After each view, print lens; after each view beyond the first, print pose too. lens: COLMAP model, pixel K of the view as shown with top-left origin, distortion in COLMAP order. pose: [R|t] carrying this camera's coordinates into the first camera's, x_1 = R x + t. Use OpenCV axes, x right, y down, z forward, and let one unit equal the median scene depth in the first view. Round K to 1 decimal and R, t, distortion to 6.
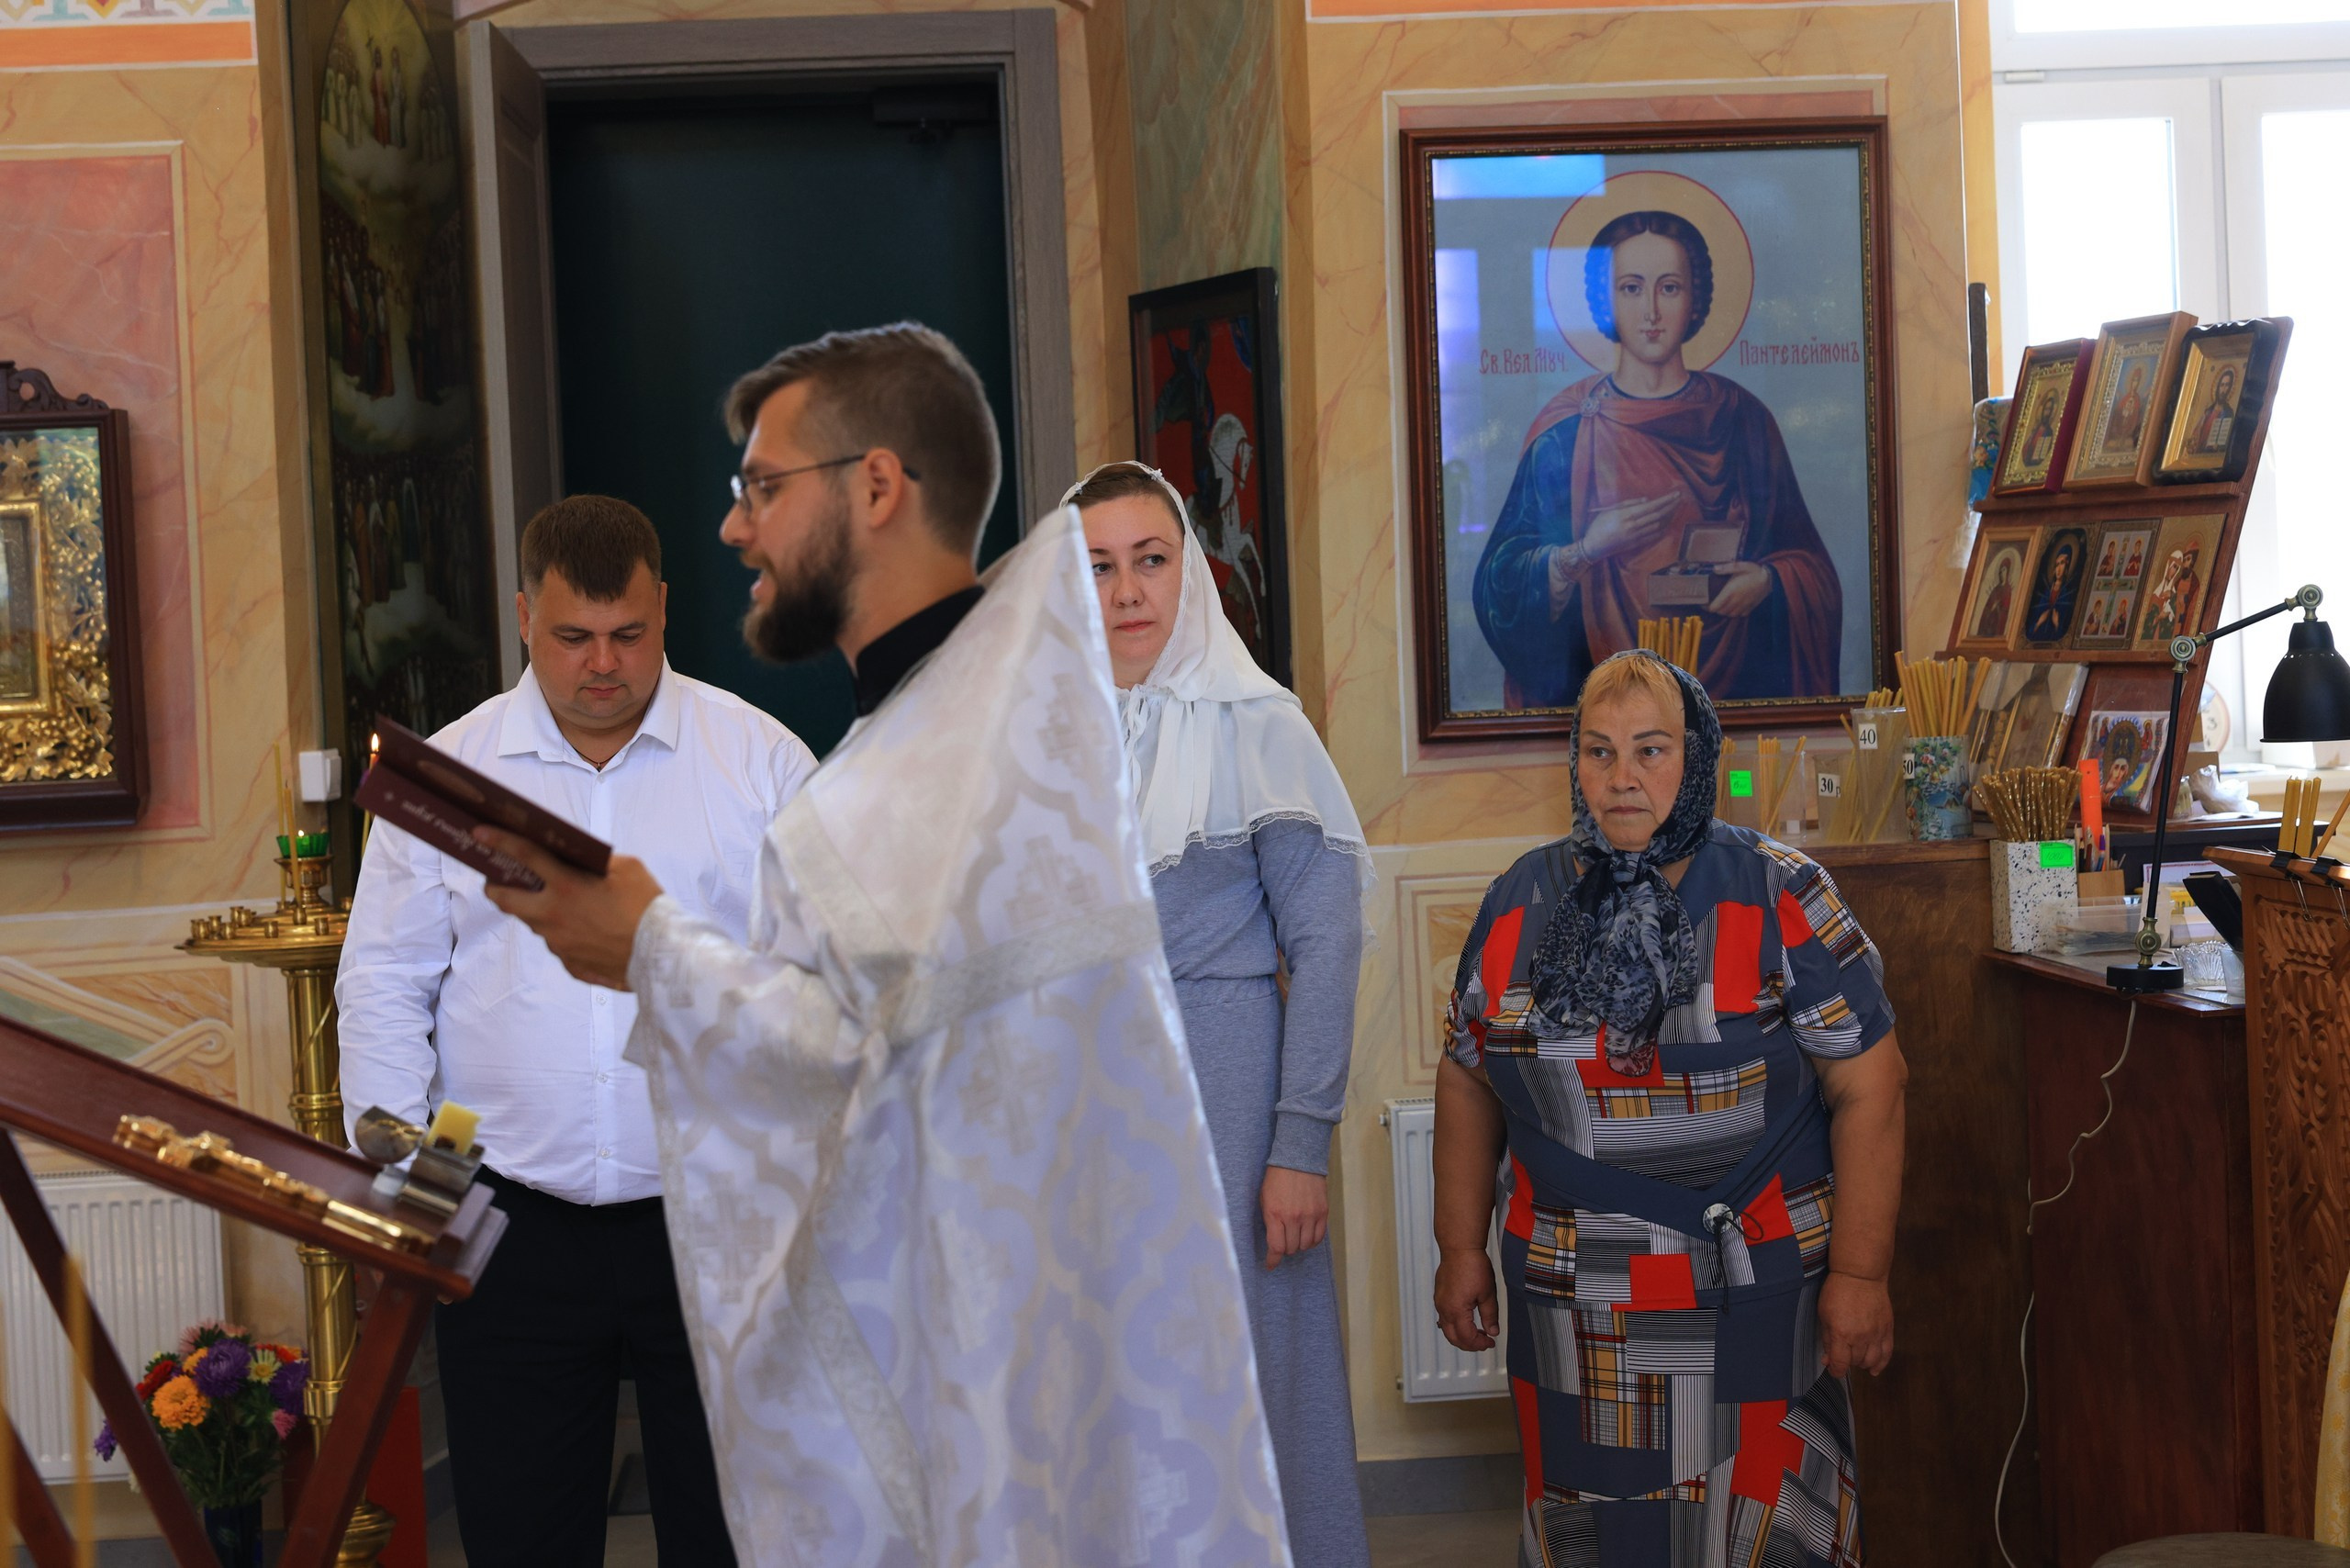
lens RADIAL K [[4430.0, 0, 1148.6], [0, 4430.0, 723.5], [0, 0, 1]] dist [0.006959, 0.000000]
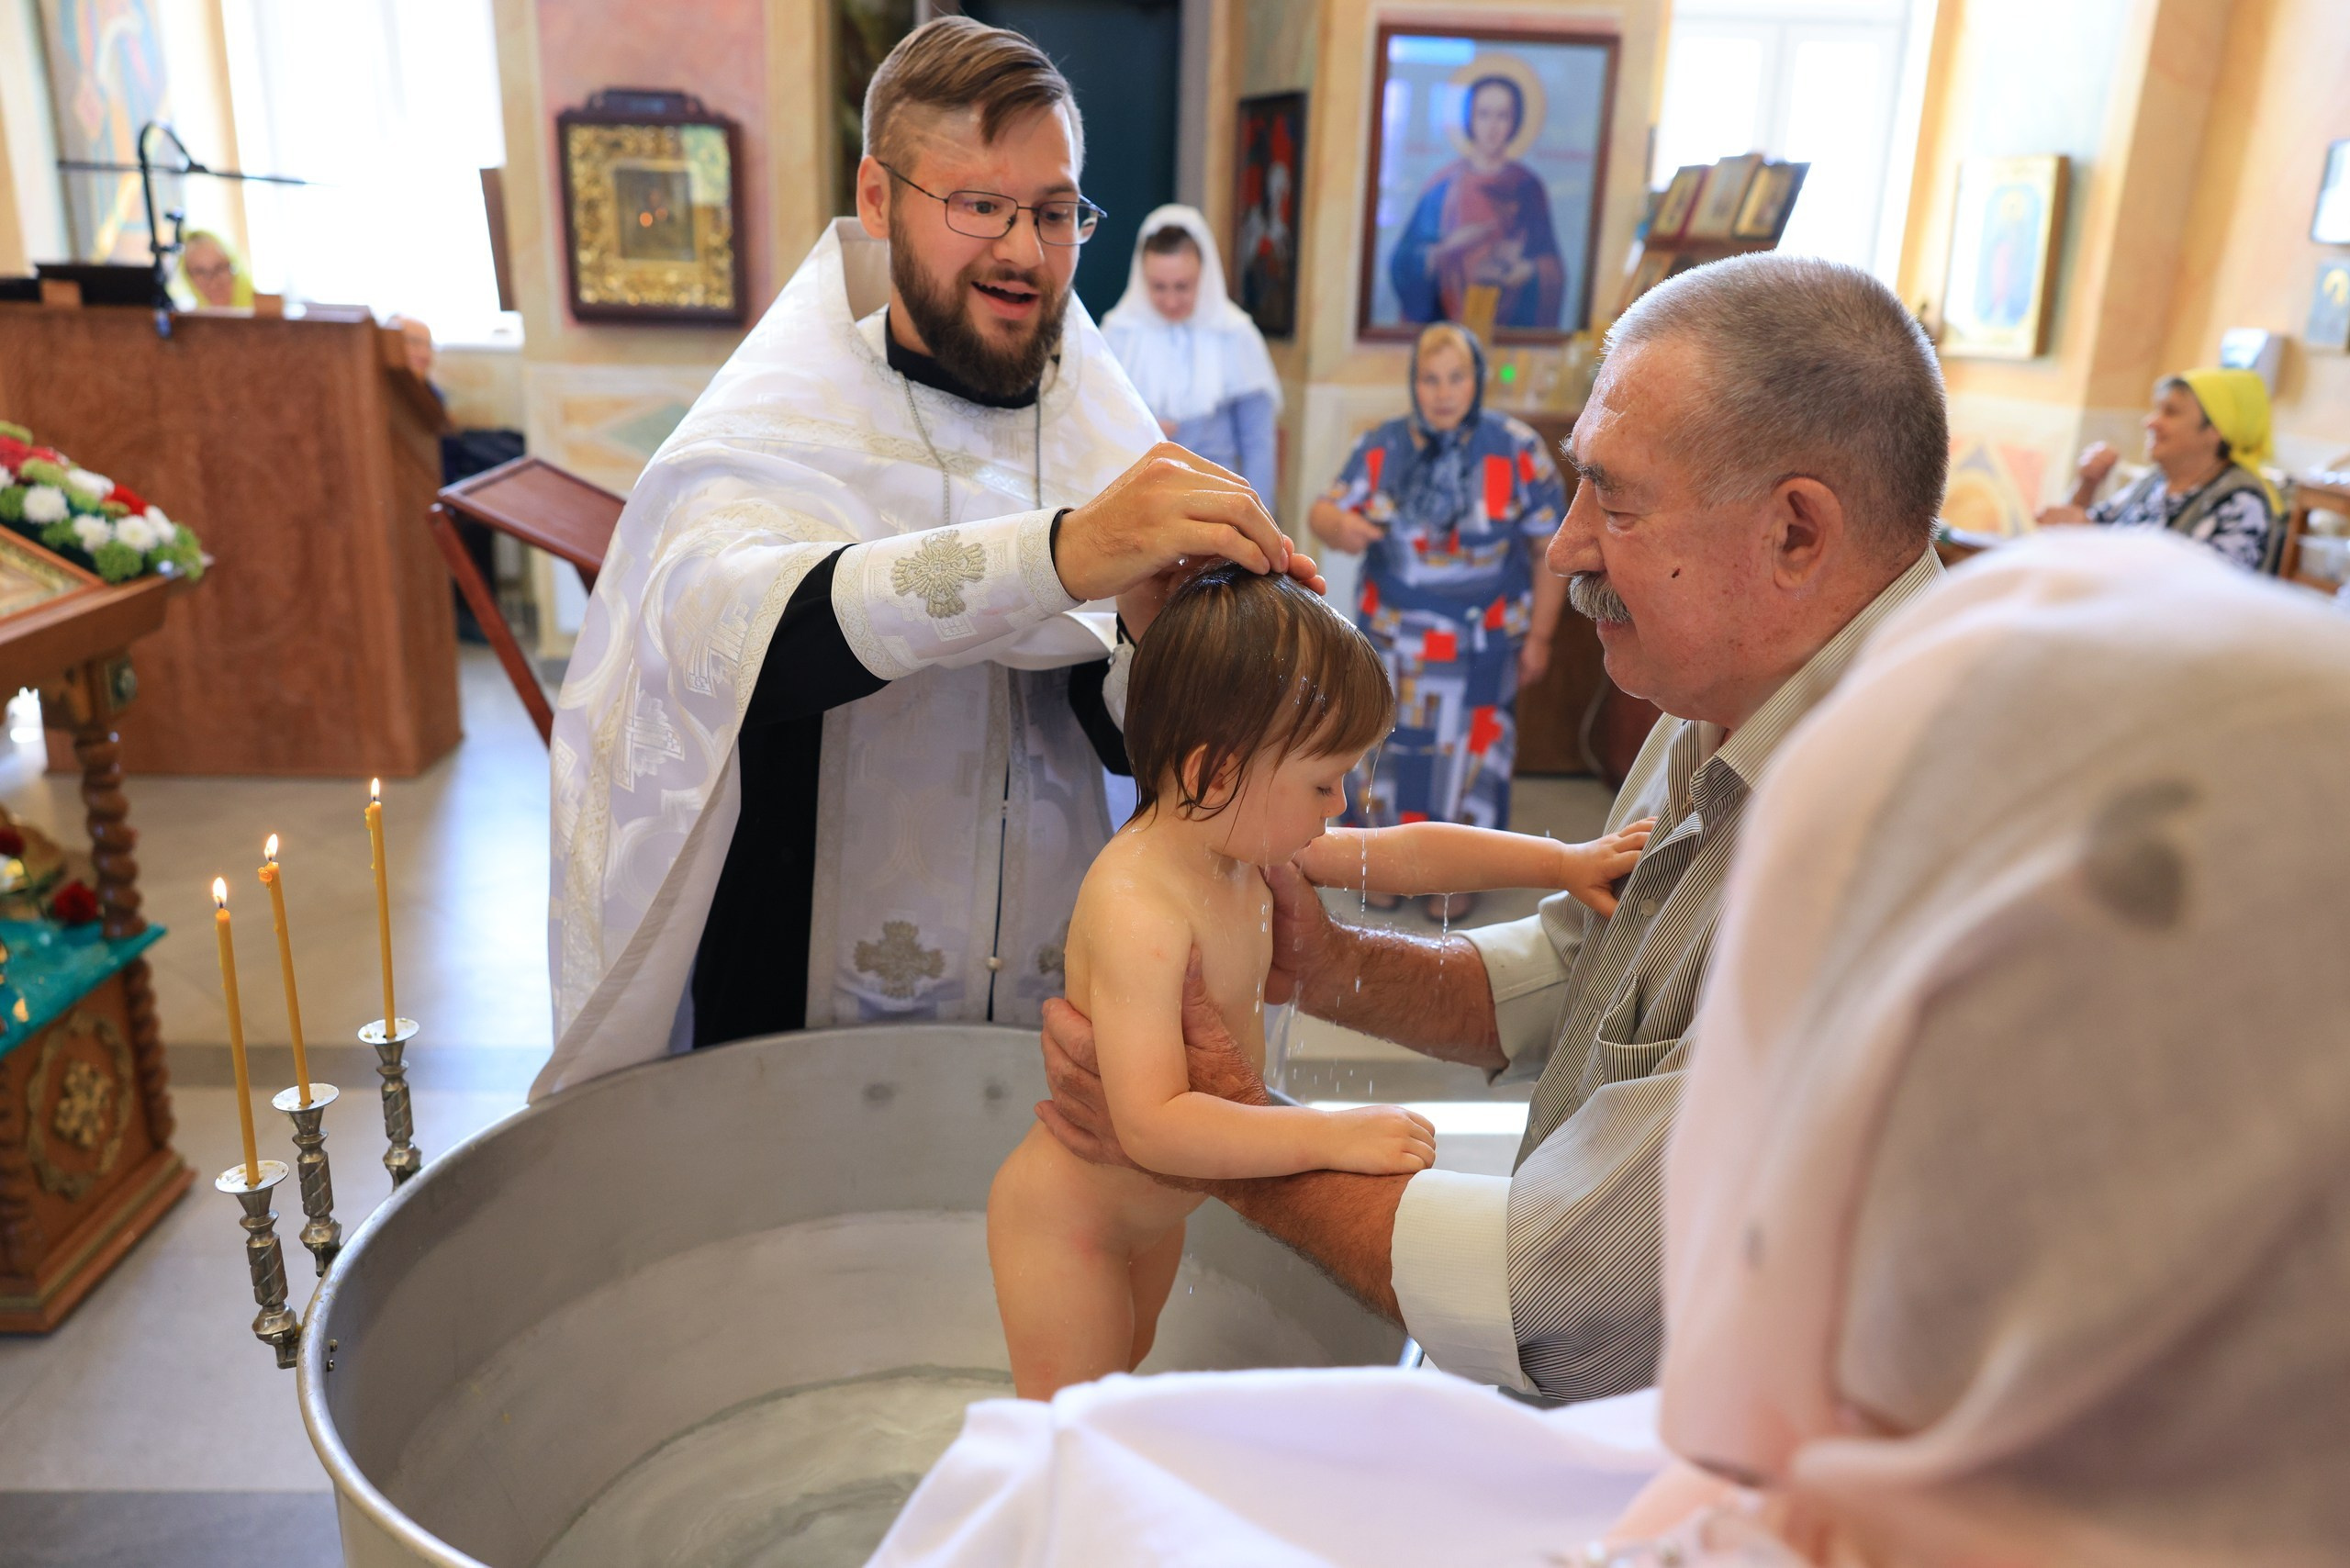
lens RADIAL K [[1817.2, 0, 1167.0], [0, 1817.2, 795.6], [0, 0, 1]] dist [-0.012649, 0.029358]
pose [[0.995986, 0.086695, -0.022279, 0.010571], [-0.077354, 0.958862, 0.273129, -0.015491], [0.045042, -0.270309, 0.961719, 0.114806]]
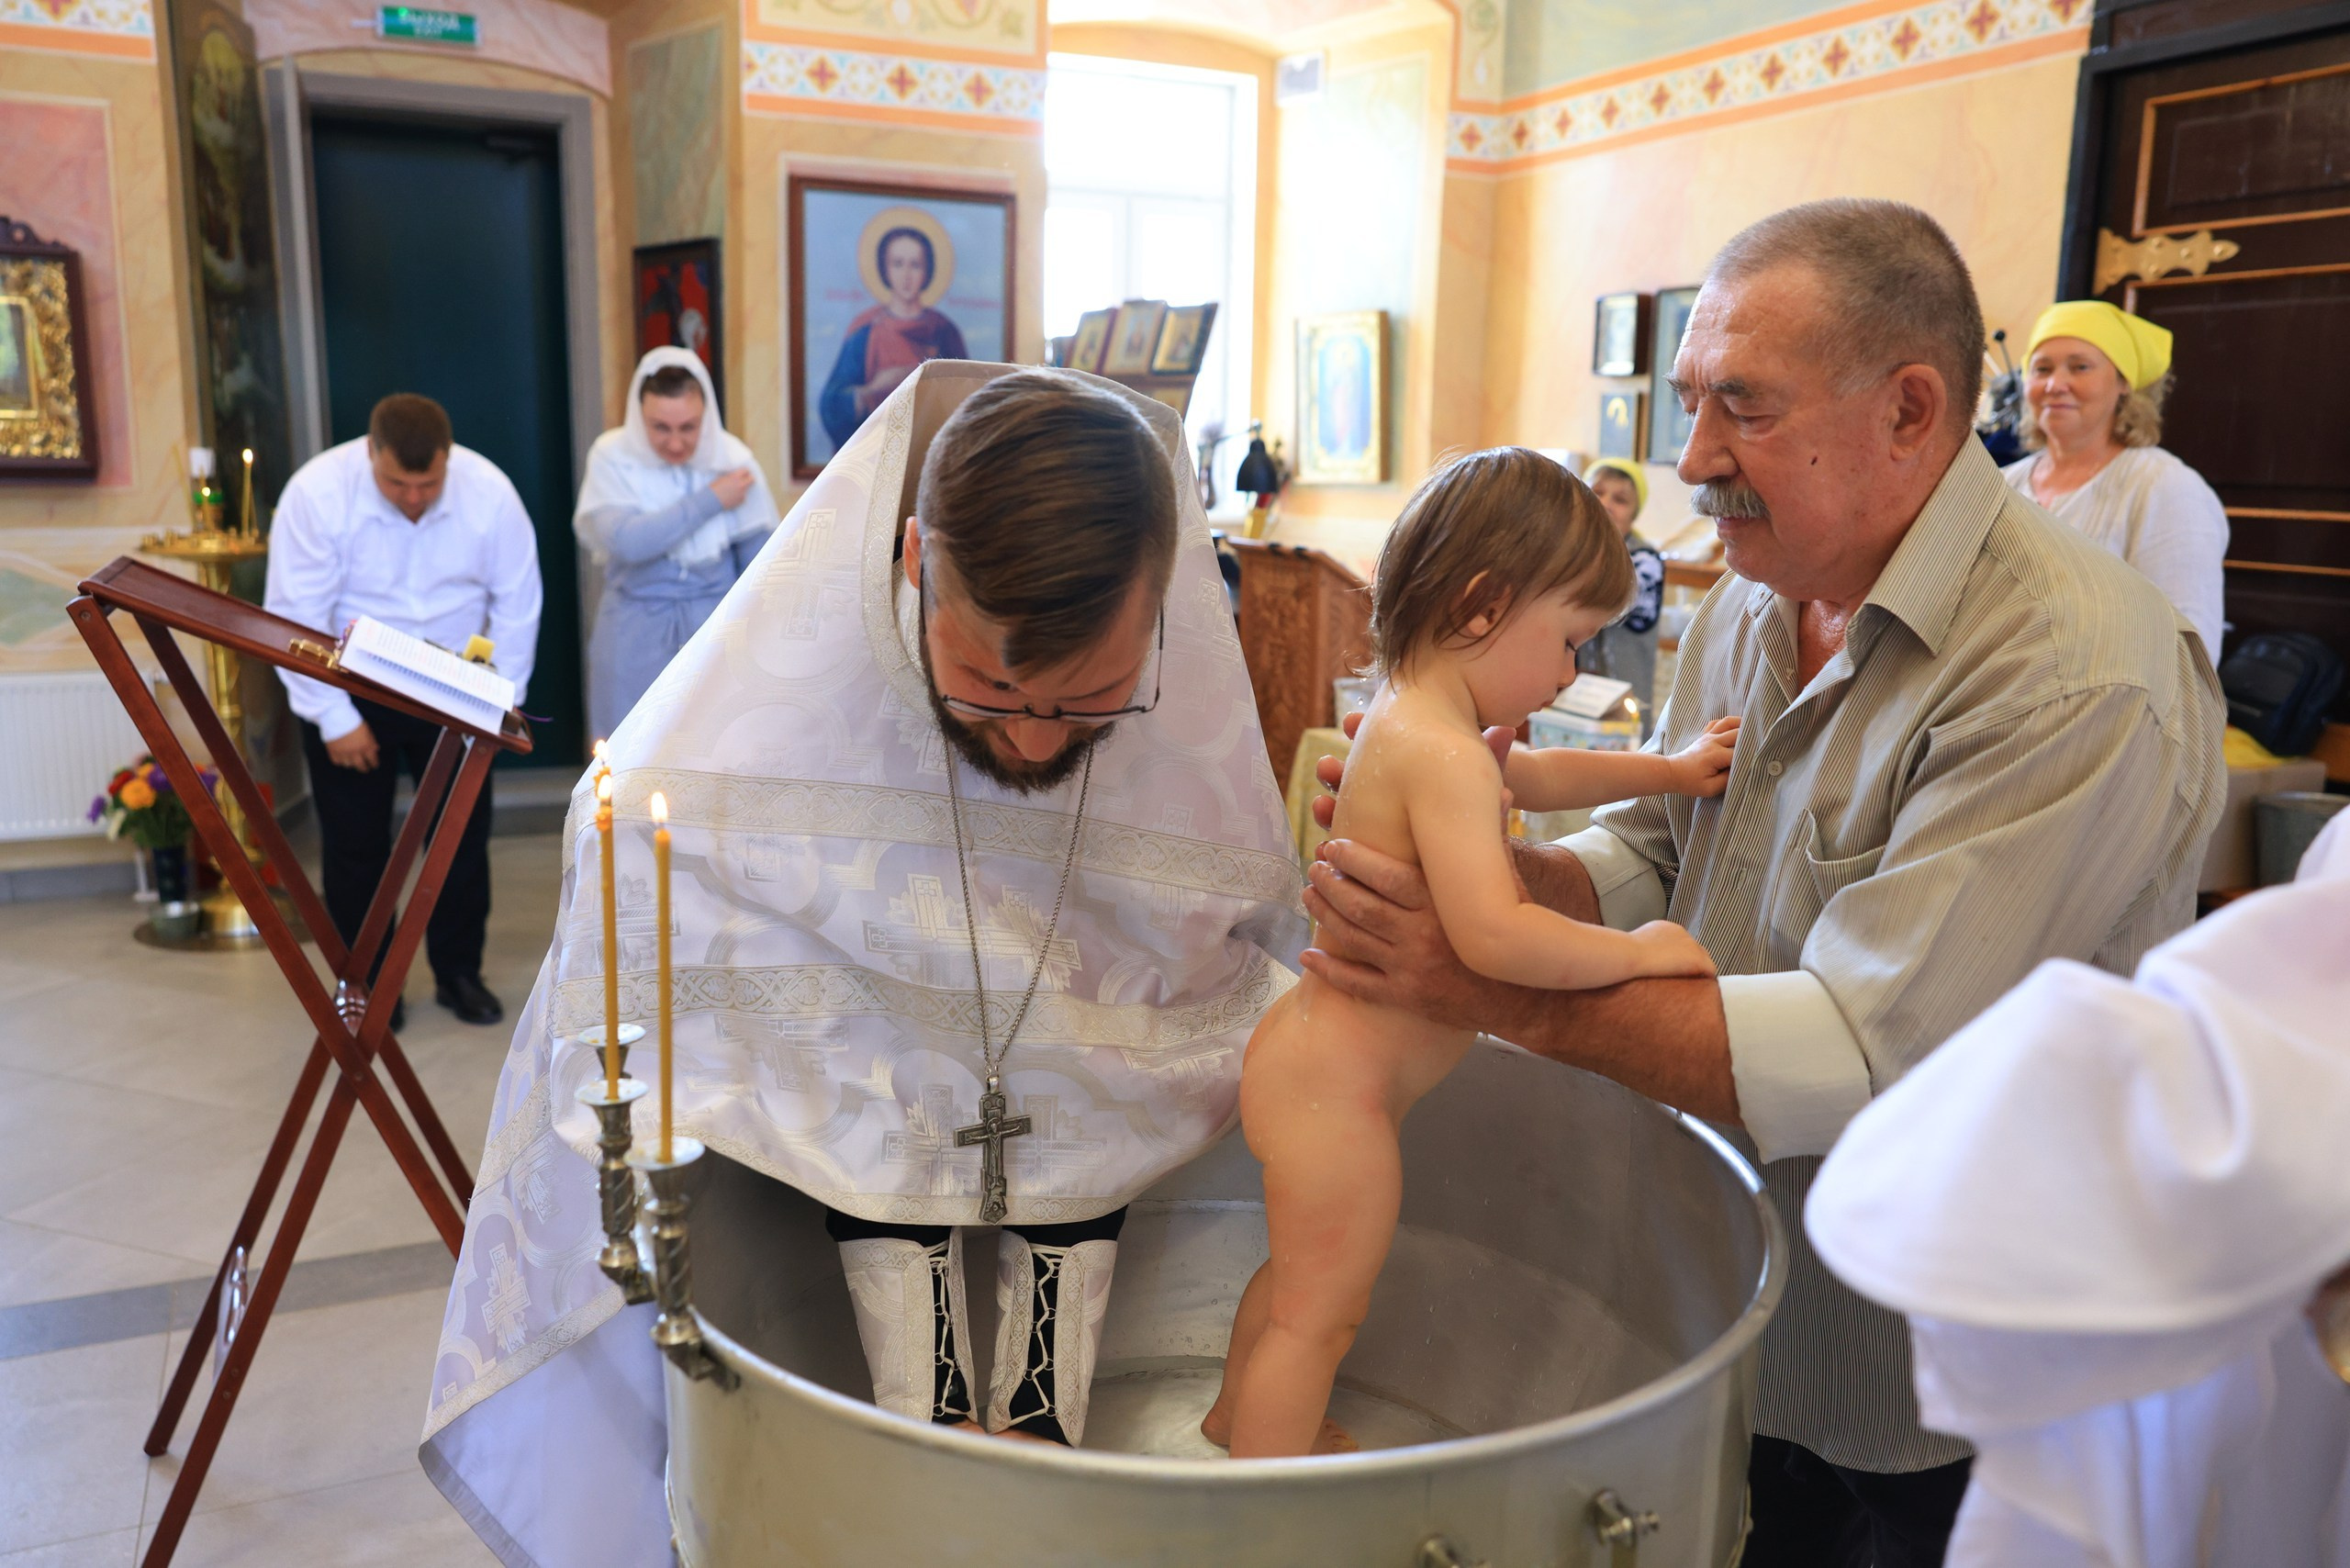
lens RADIAL K [[1839.3, 0, 1169.6], [0, 1839.3, 768.7], [0, 0, 1]] dist [0.004328, 0.003330]
pose [[0.937877, -0.000590, 0.346966, -0.072502], [-0.050004, 0.989329, 0.136847, 0.012437], [-0.343345, -0.145695, 0.927840, 0.113428]]
